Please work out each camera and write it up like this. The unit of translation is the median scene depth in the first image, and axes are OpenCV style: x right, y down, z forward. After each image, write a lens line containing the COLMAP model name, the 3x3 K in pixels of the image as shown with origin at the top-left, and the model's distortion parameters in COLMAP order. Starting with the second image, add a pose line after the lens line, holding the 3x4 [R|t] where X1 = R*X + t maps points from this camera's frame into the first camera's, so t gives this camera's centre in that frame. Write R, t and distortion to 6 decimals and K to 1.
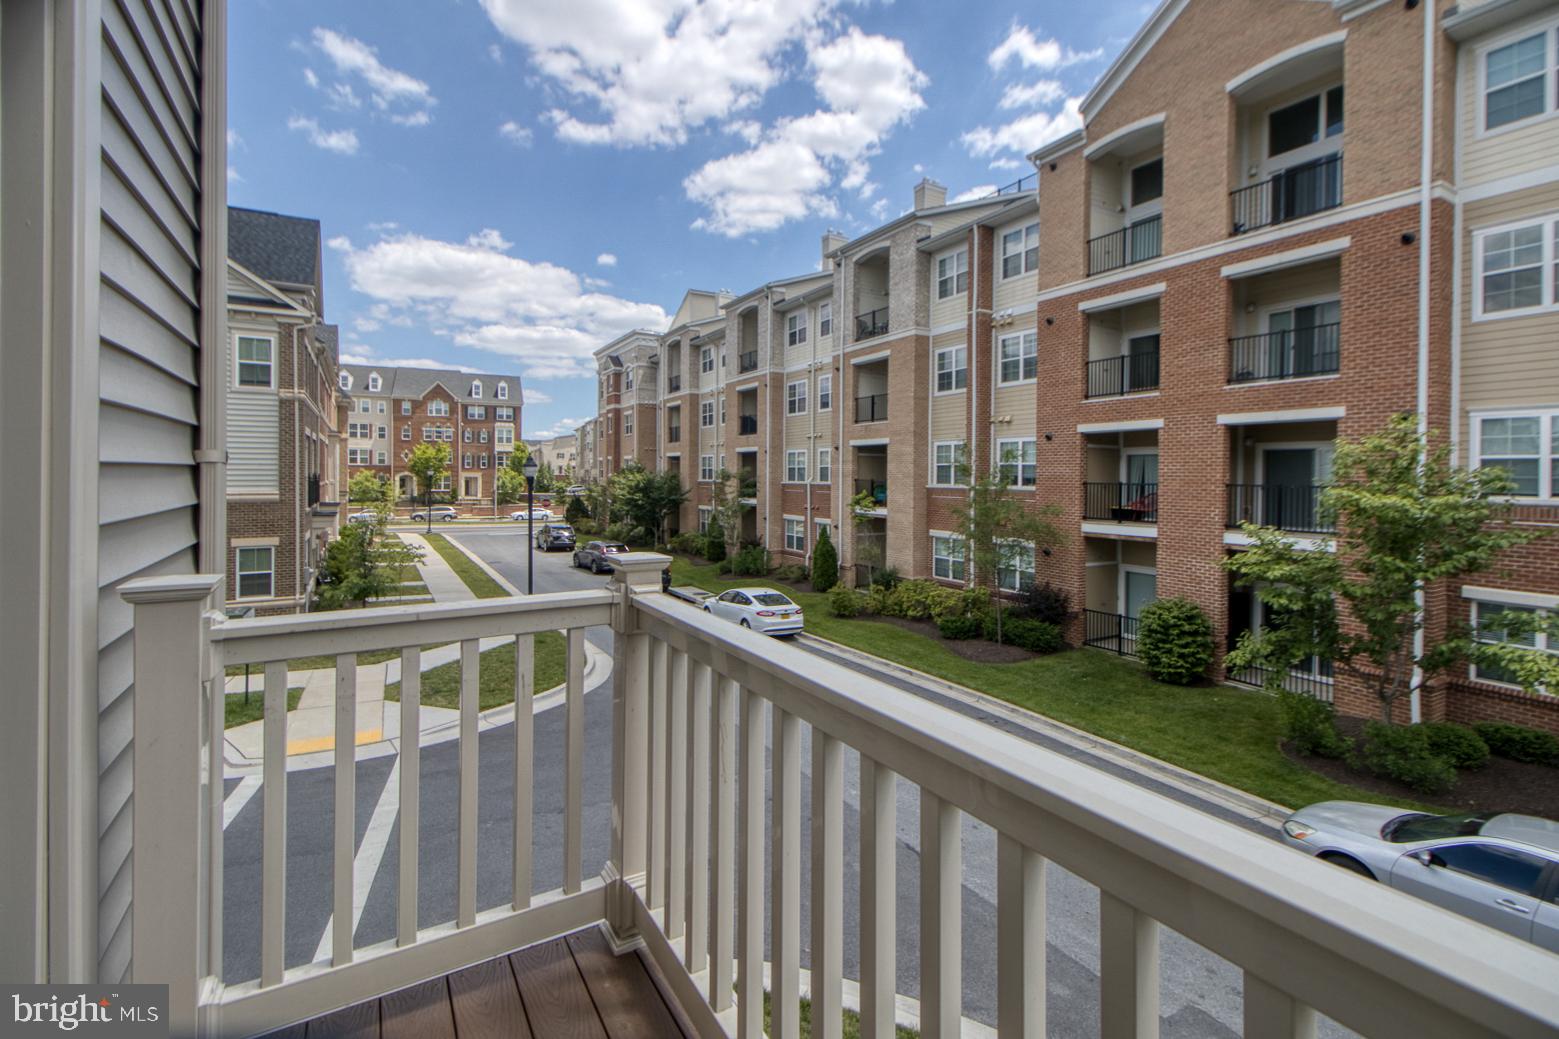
lens RADIAL K [[718.5, 0, 784.9], [0, 718.5, 485.8], [0, 0, 1]] dist [0.000311, -0.000212]
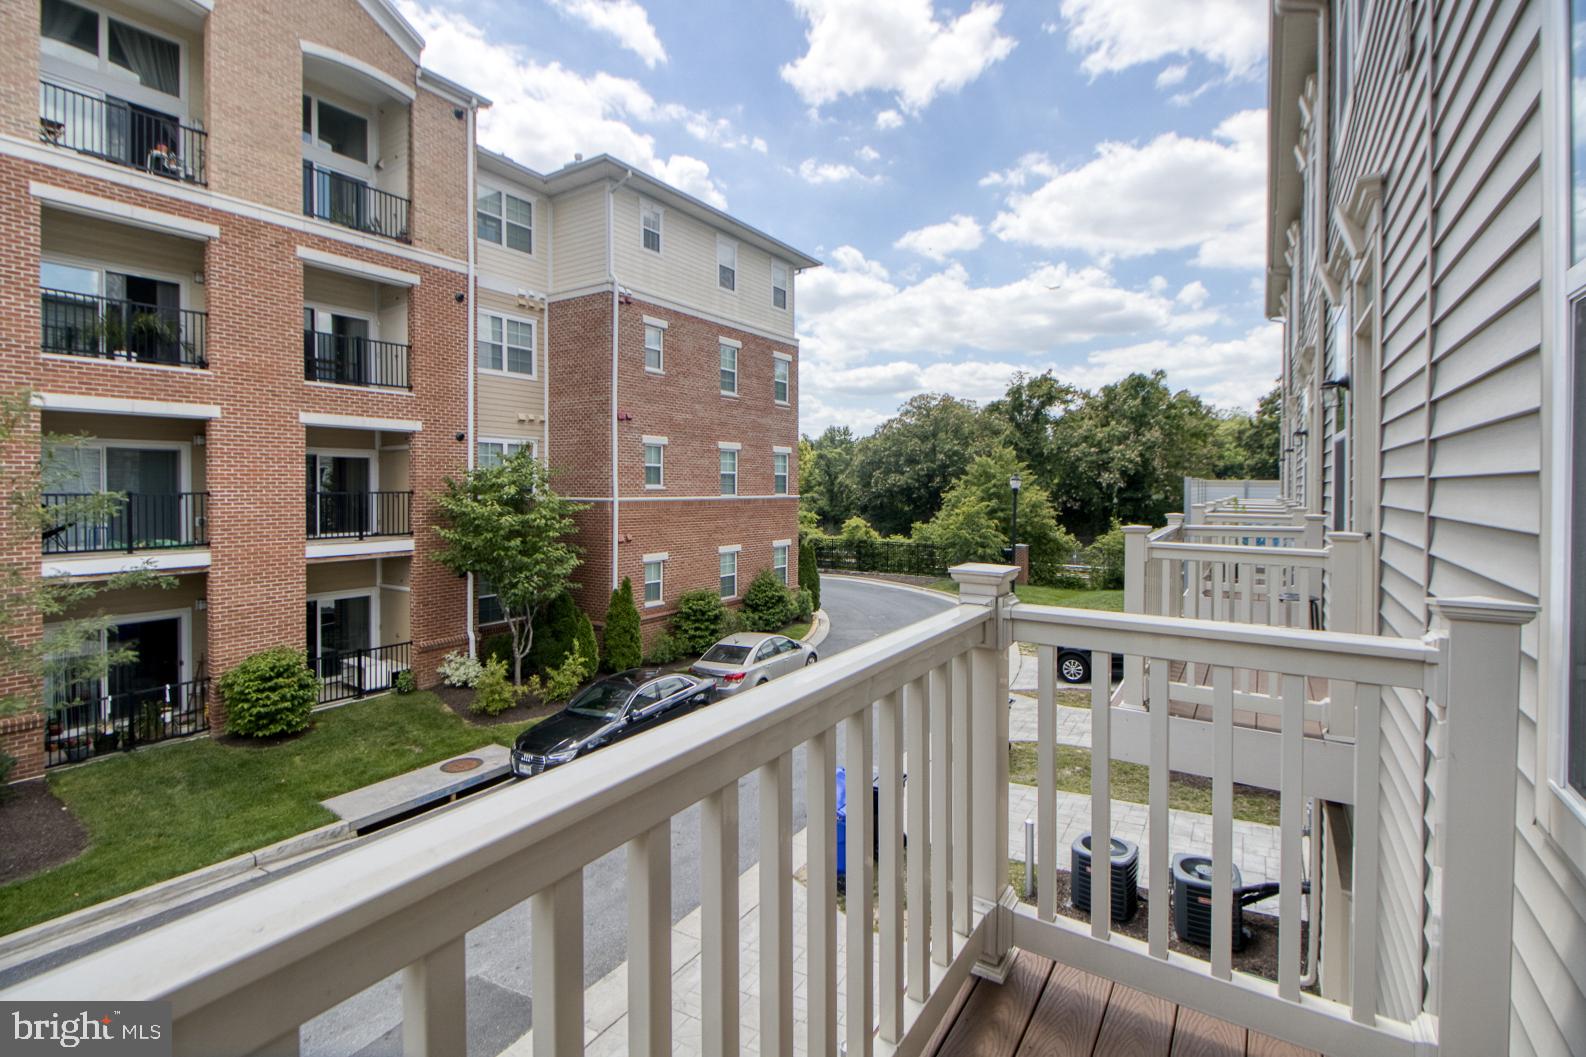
lens RADIAL K [[730.9, 0, 798.5], [0, 730.9, 494.2], [0, 0, 1]] dist [0.000311, -0.000212]
pose [[-0.448426, -0.023466, 0.893512, -0.485852], [0.004536, 0.999583, 0.028528, -0.021288], [-0.893809, 0.016846, -0.448132, 0.870504]]
